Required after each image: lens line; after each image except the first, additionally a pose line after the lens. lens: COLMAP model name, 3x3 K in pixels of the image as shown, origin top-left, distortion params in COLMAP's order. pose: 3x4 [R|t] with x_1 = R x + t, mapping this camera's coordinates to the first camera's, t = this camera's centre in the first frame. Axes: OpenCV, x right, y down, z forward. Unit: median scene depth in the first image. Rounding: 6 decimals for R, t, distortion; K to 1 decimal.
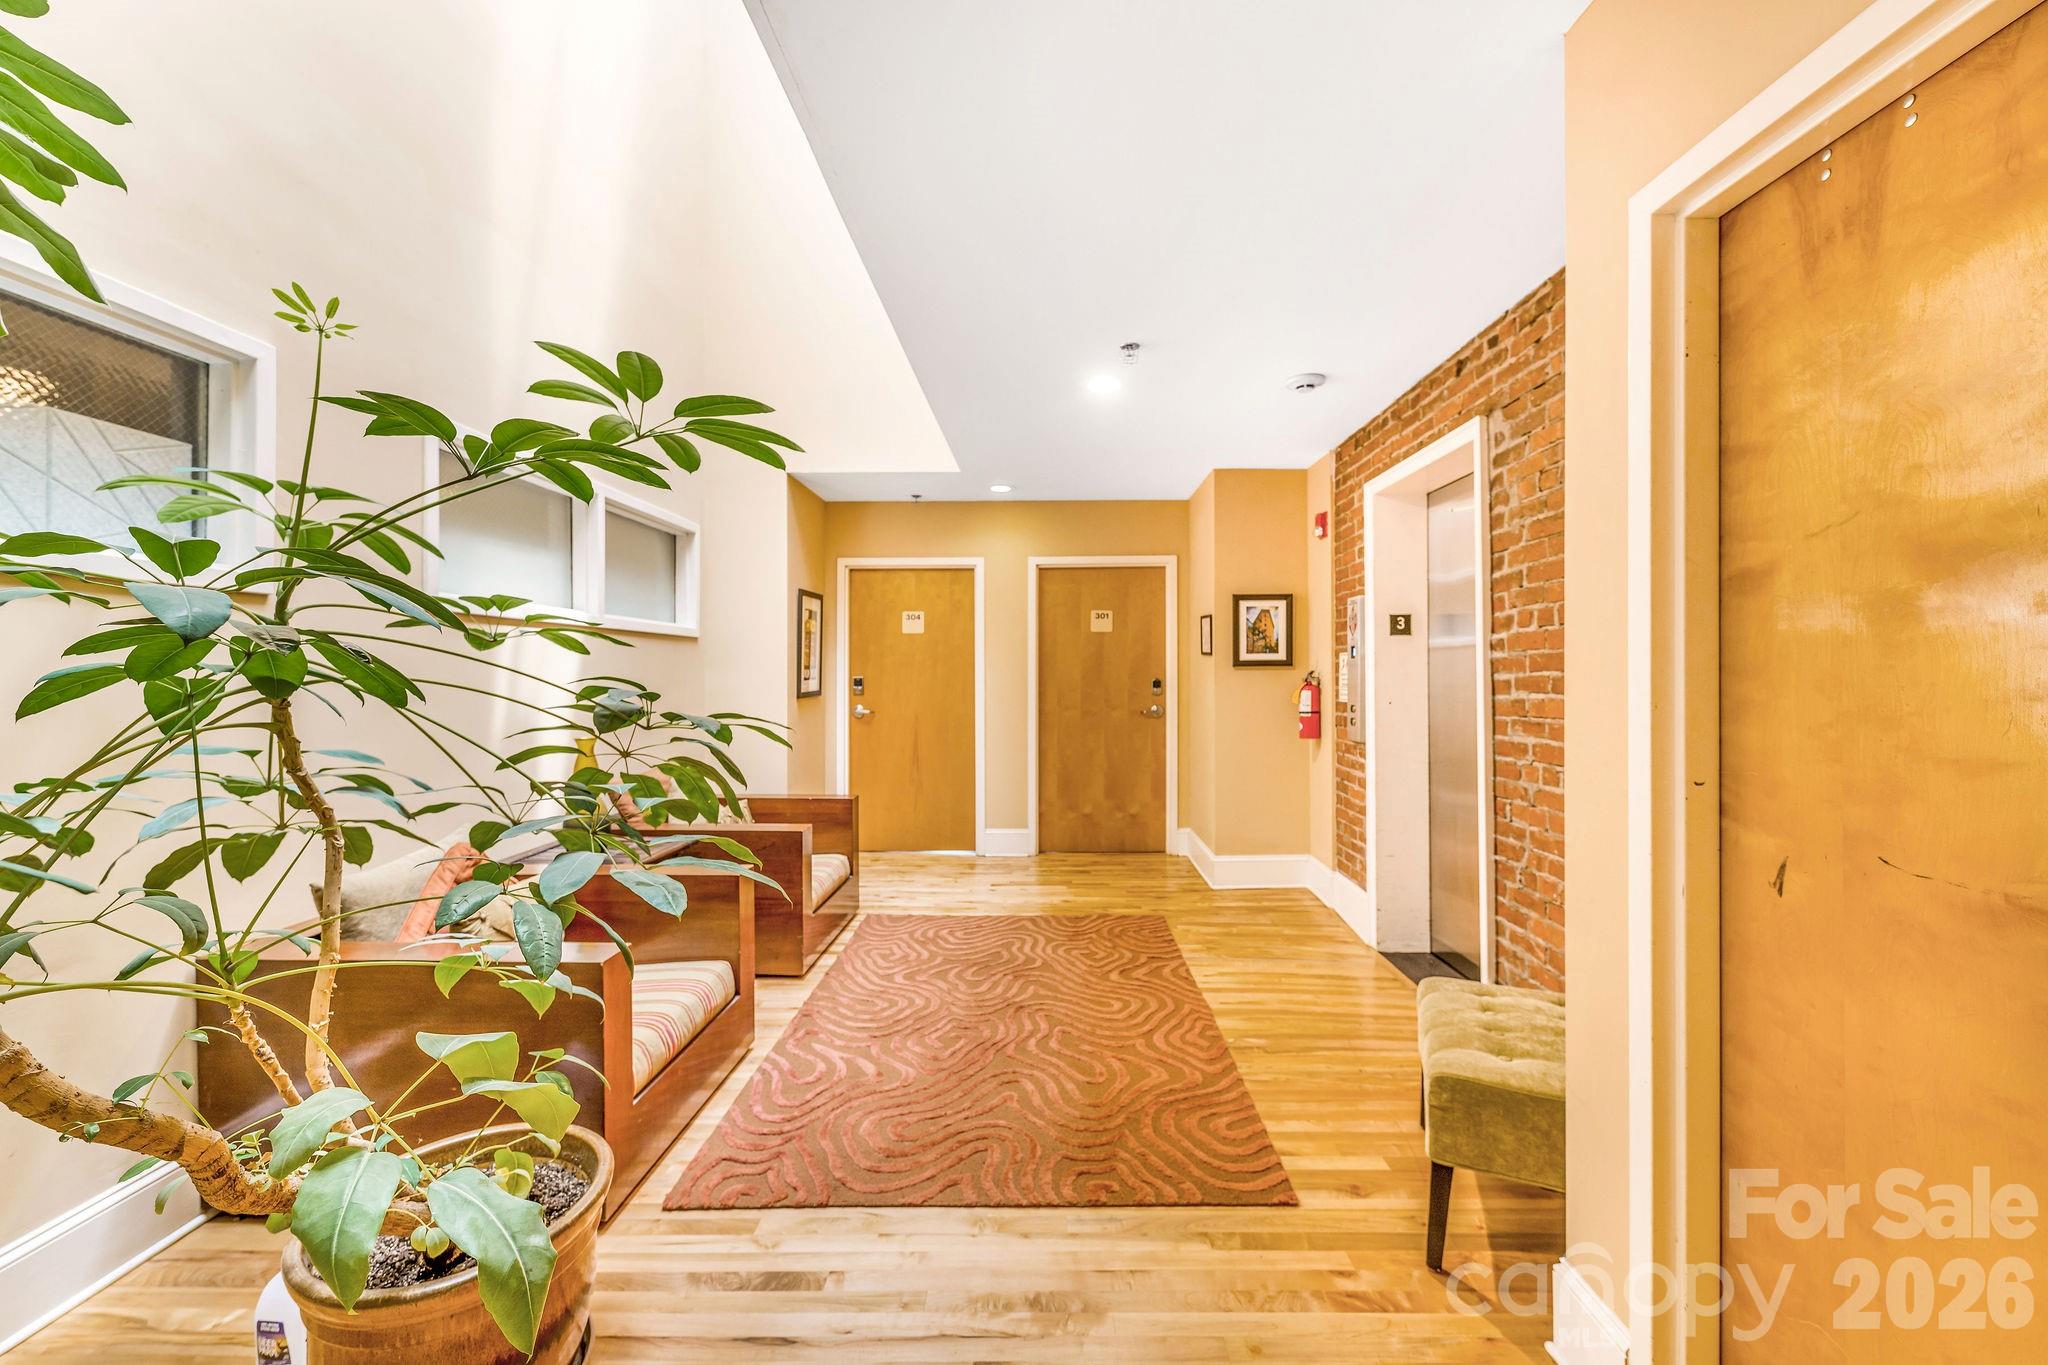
lens RADIAL K [[838.9, 0, 1020.9], [0, 838.9, 661.8], [0, 0, 1]] dist [0.008378, -0.005361]
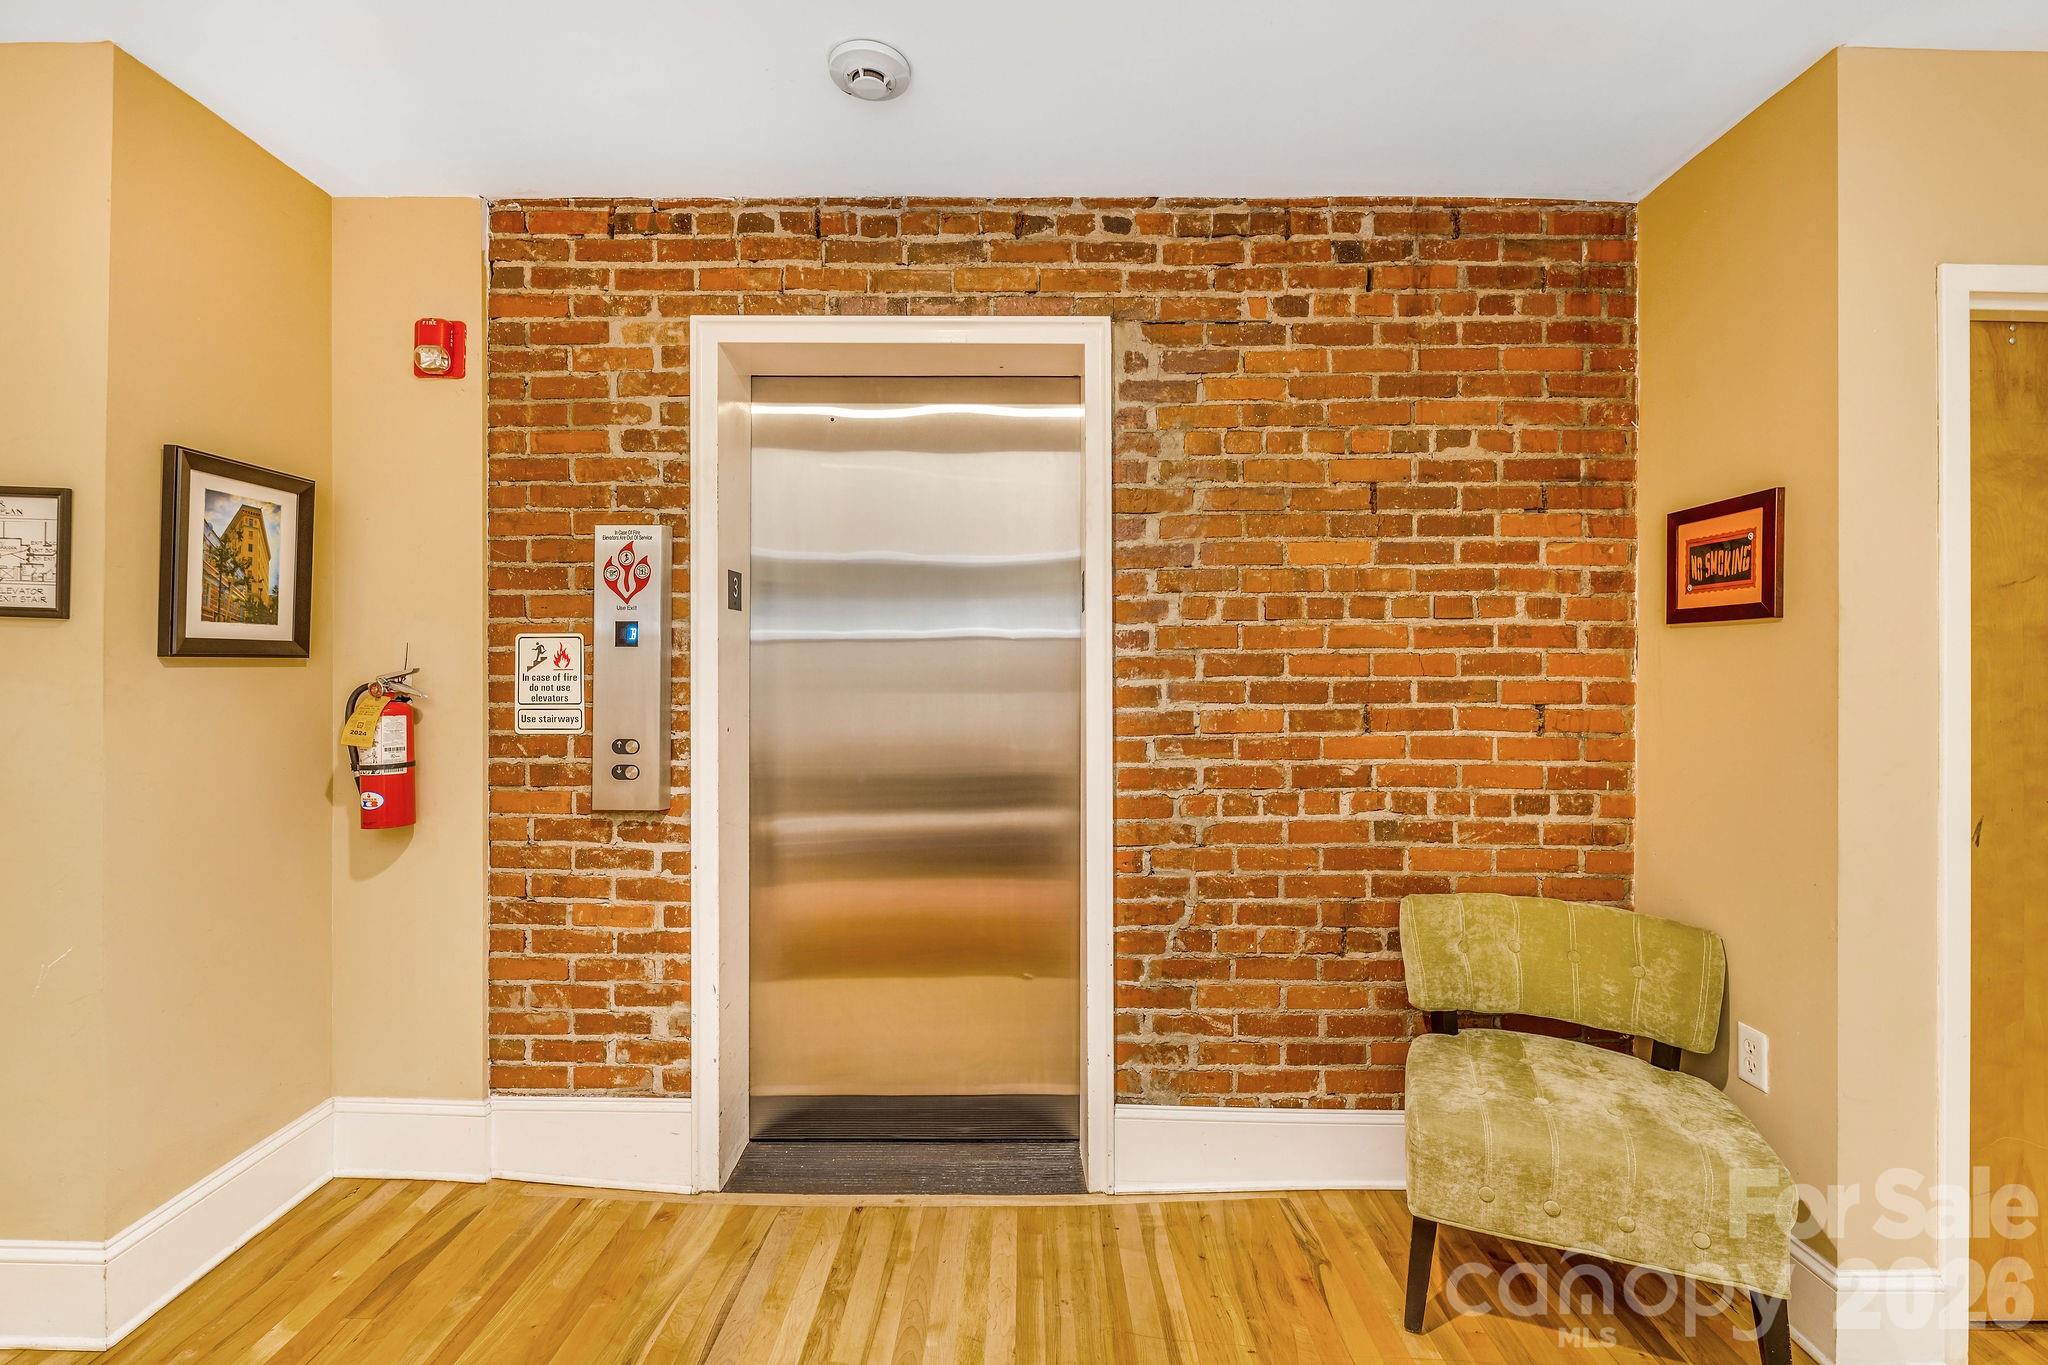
lens RADIAL K [[838.9, 0, 1020.9], [0, 838.9, 661.8], [0, 0, 1]] dist [0.008378, -0.005361]
pose [[-0.030128, 0.009403, 0.999502, -0.169818], [-0.017530, 0.999797, -0.009934, 0.008834], [-0.999392, -0.017821, -0.029957, 1.143162]]
